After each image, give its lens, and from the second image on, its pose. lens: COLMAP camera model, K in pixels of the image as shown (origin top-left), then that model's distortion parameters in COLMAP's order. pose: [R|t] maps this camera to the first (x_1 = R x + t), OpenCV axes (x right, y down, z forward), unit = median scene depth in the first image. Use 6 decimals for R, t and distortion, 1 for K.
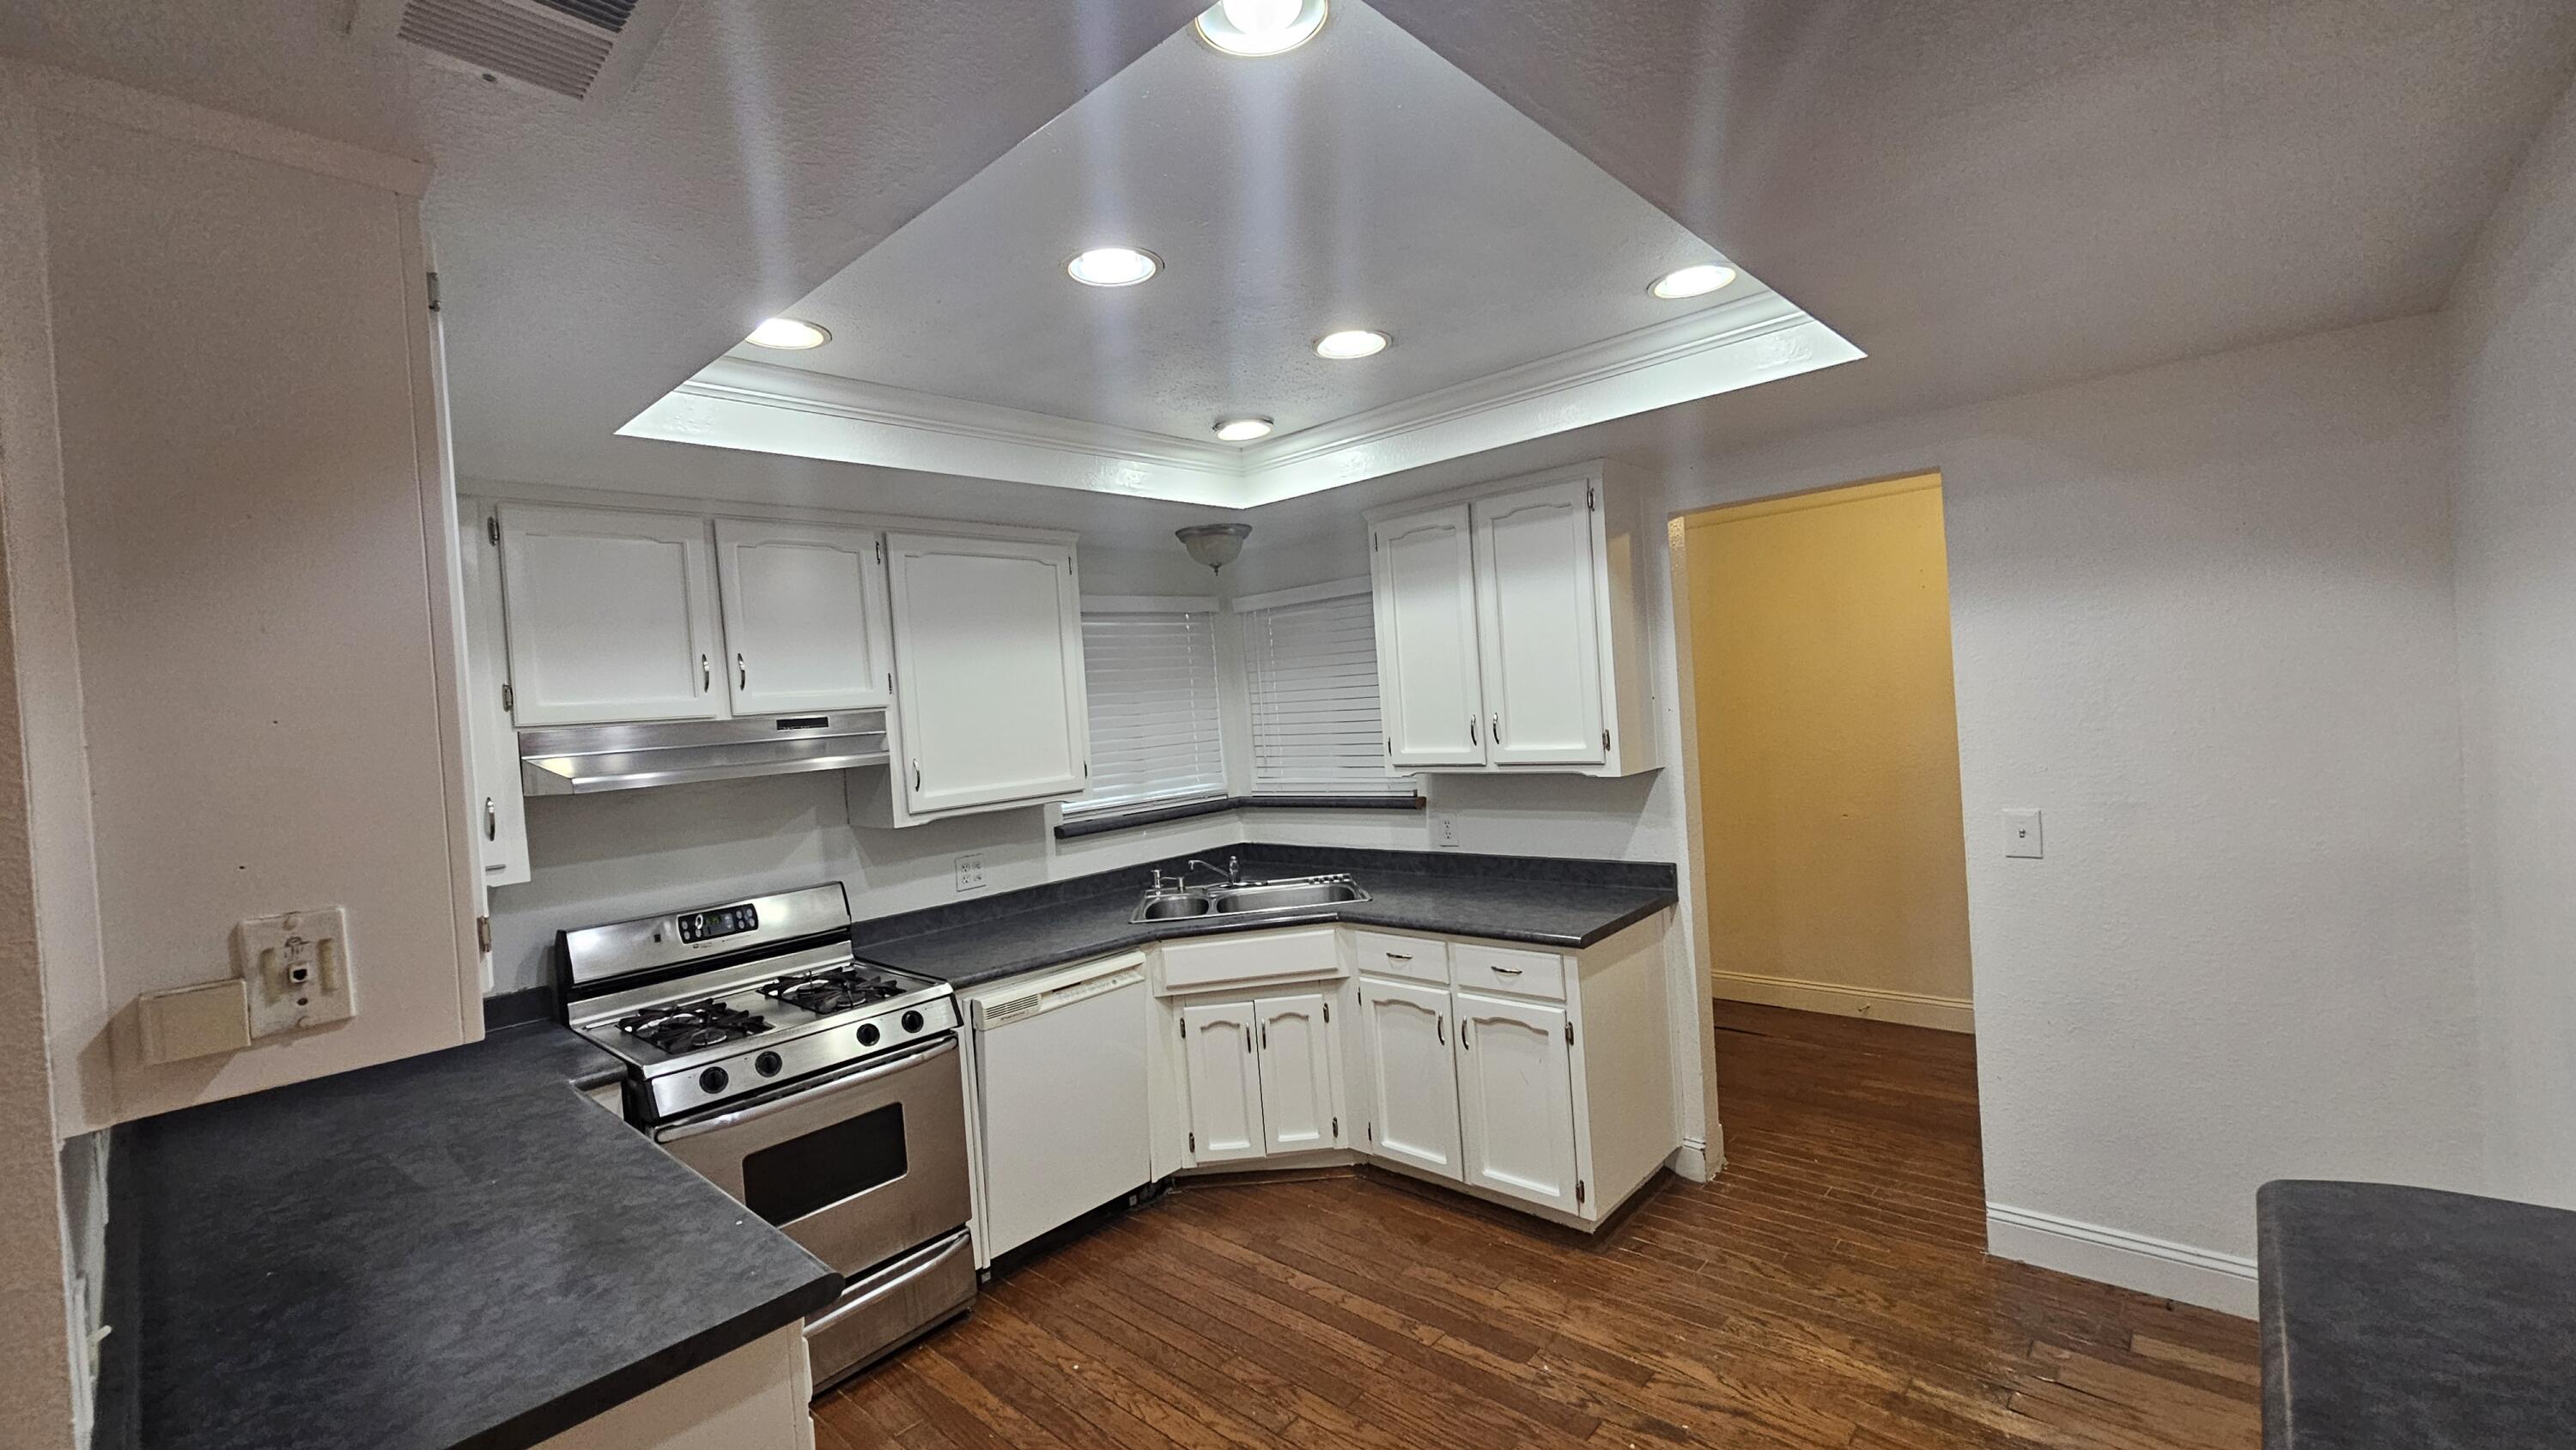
lens RADIAL K [[1057.1, 0, 1260.3], [0, 1057.1, 747.2], [0, 0, 1]] dist [-0.000117, 0.000633]
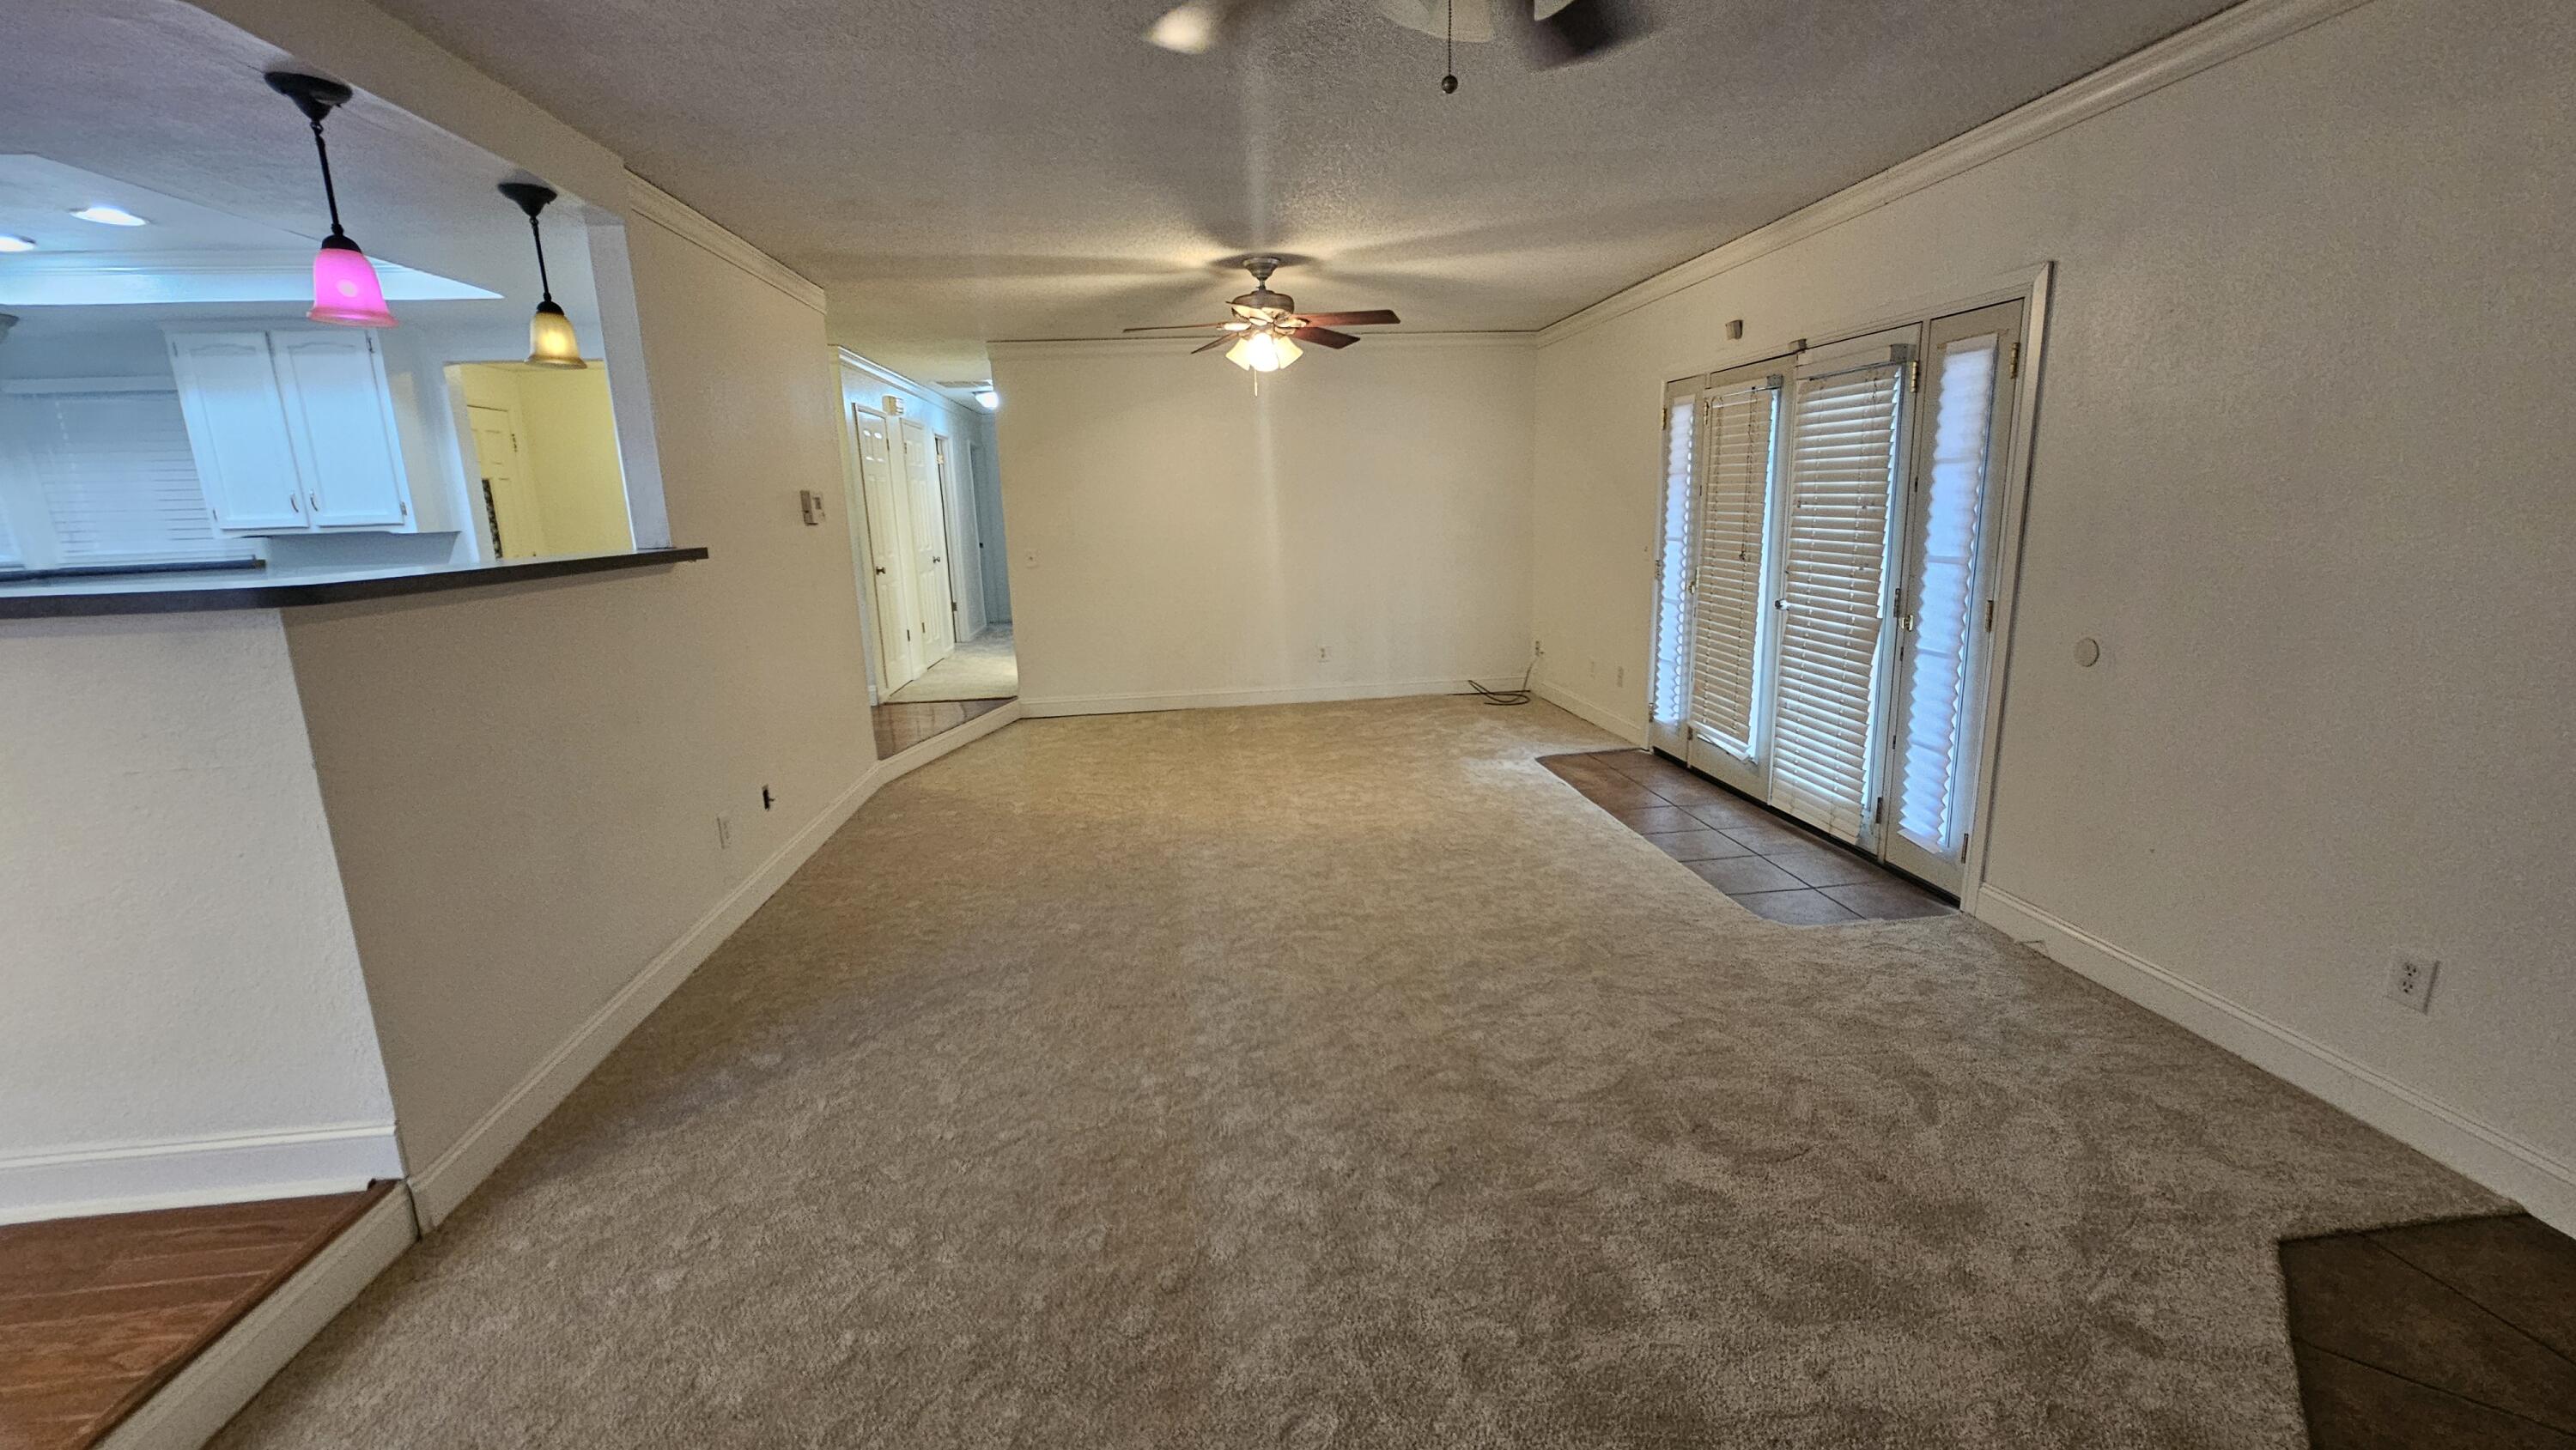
lens RADIAL K [[1057.1, 0, 1259.4], [0, 1057.1, 715.0], [0, 0, 1]] dist [-0.000117, 0.000633]
pose [[0.662836, -0.102672, 0.741692, -0.016124], [0.020822, 0.992699, 0.118810, 0.120872], [-0.748475, -0.063308, 0.660135, -0.866084]]
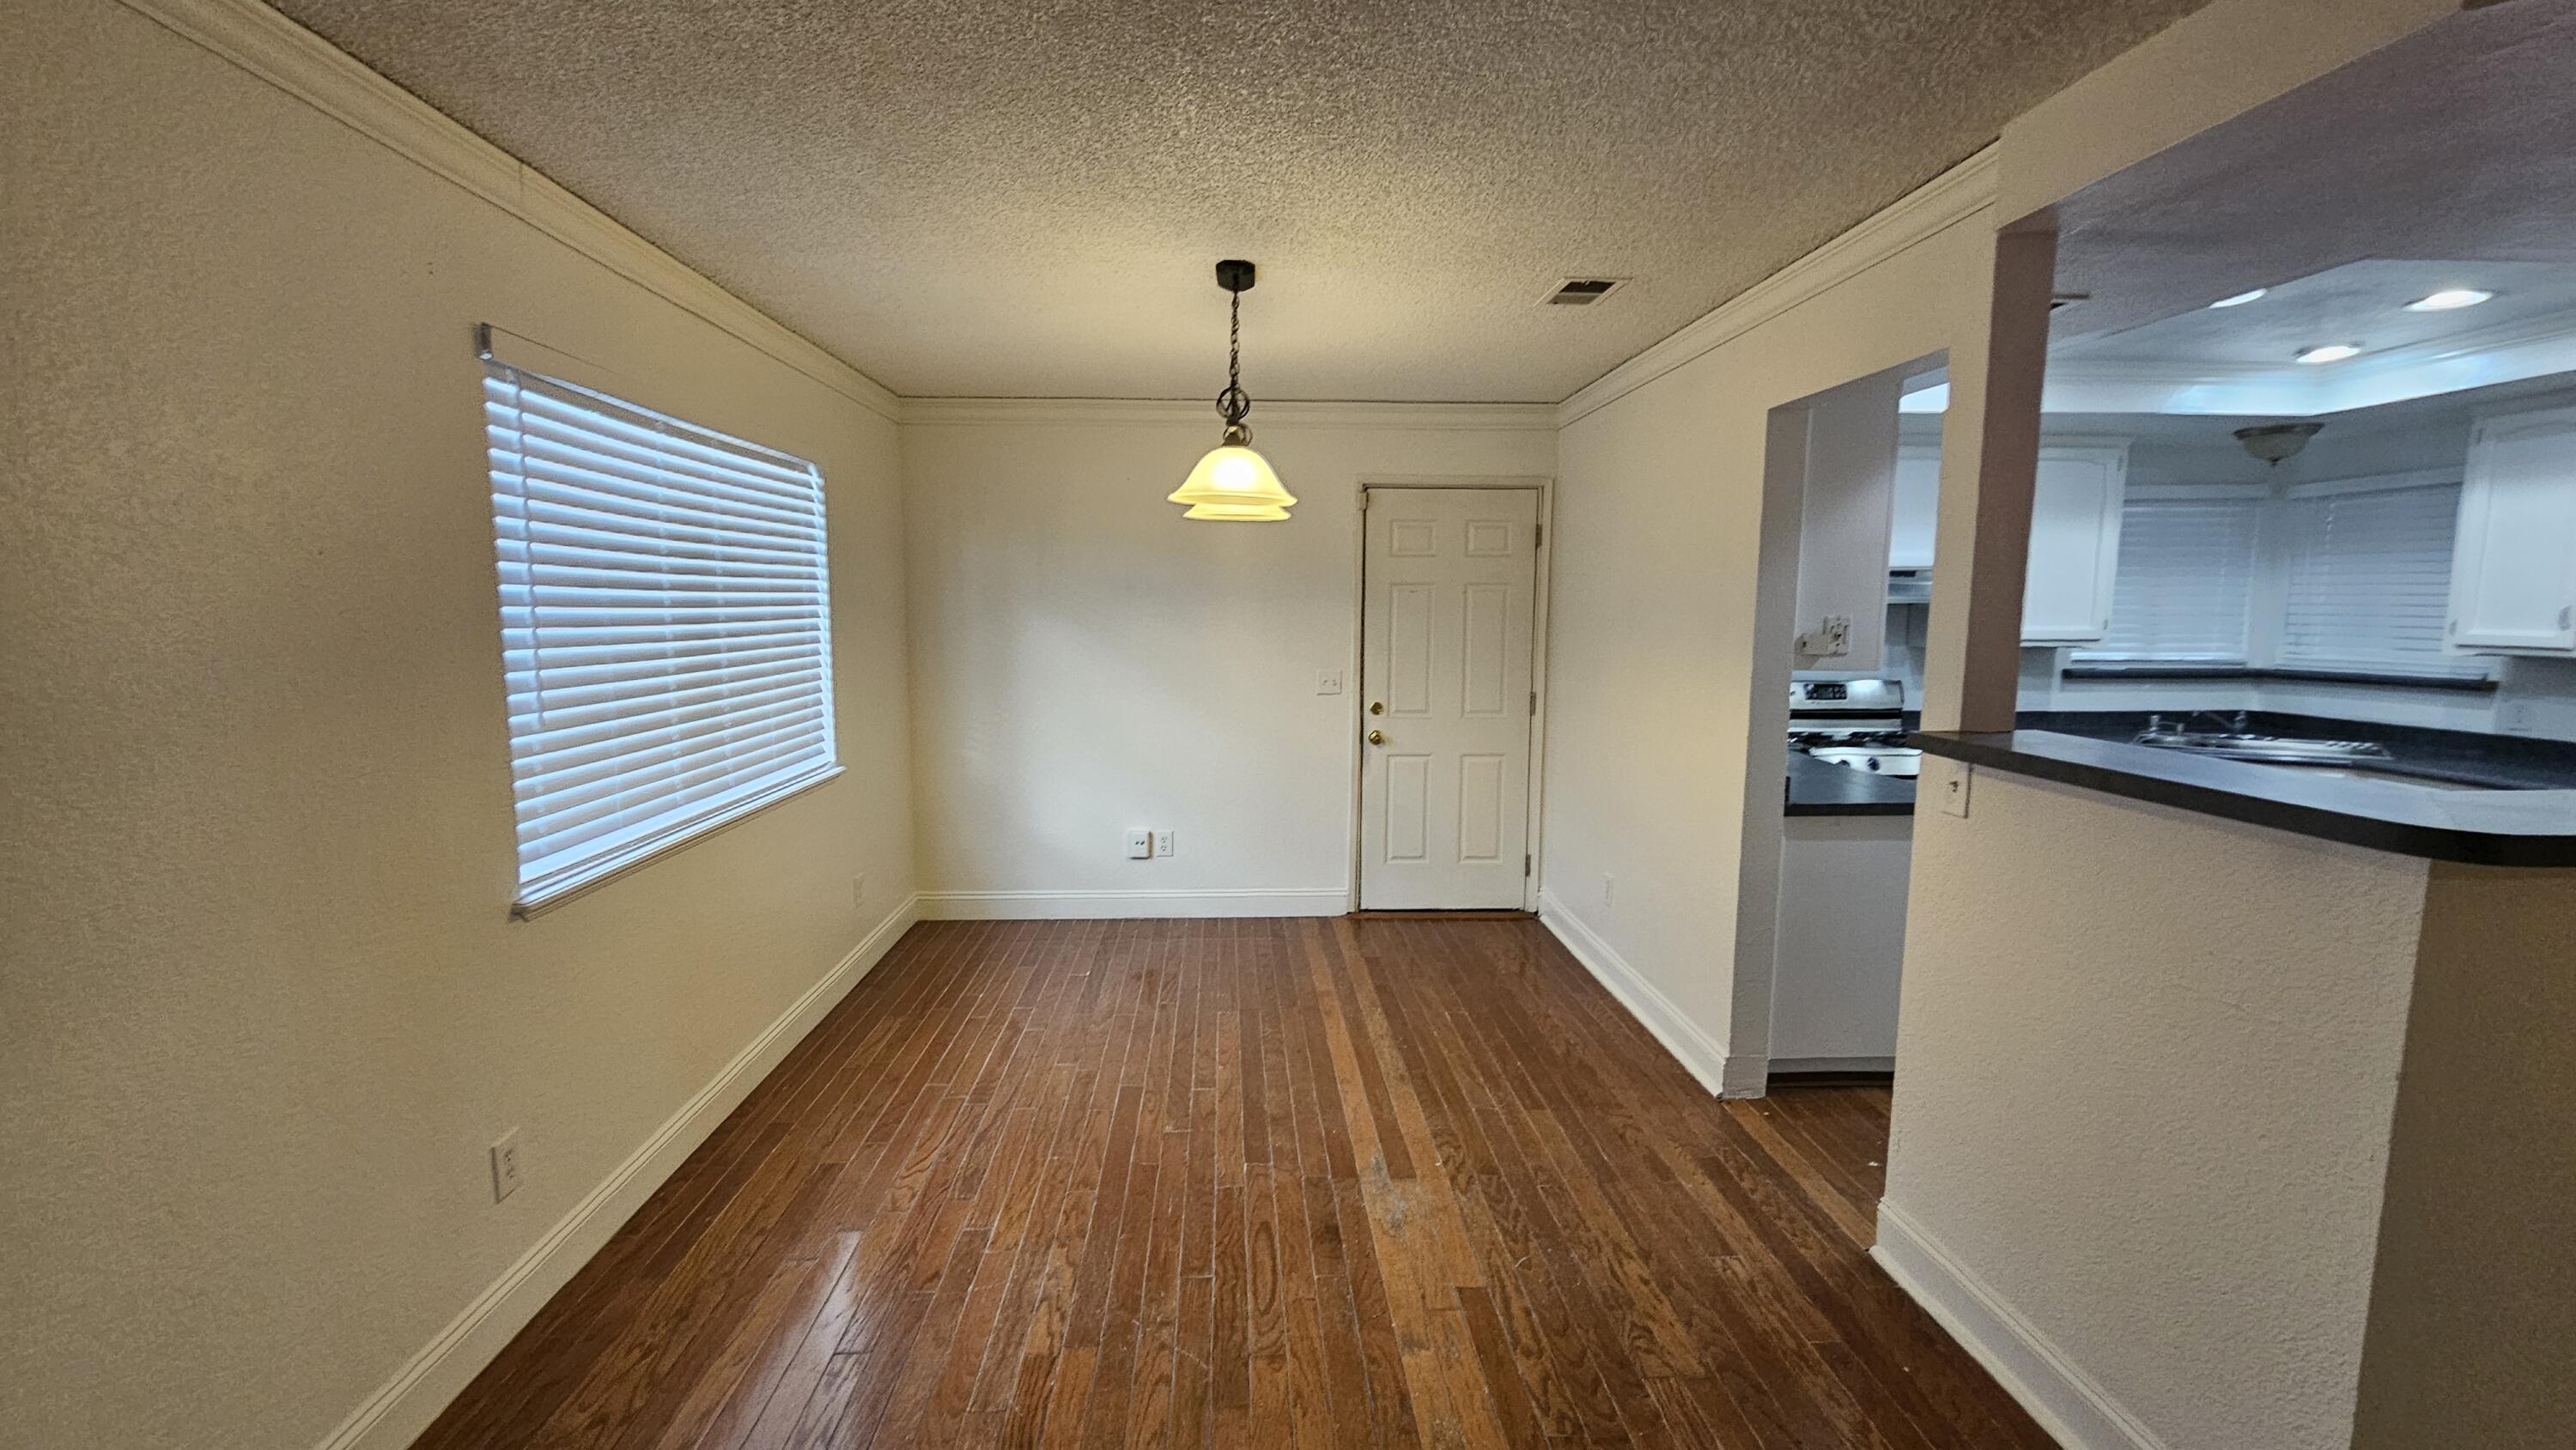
lens RADIAL K [[1057.1, 0, 1290.9], [0, 1057.1, 733.4], [0, 0, 1]] dist [-0.000117, 0.000633]
pose [[0.718346, 0.155201, -0.678154, 0.017916], [-0.082109, 0.986899, 0.138884, 0.057940], [0.690824, -0.044085, 0.721678, -0.666123]]
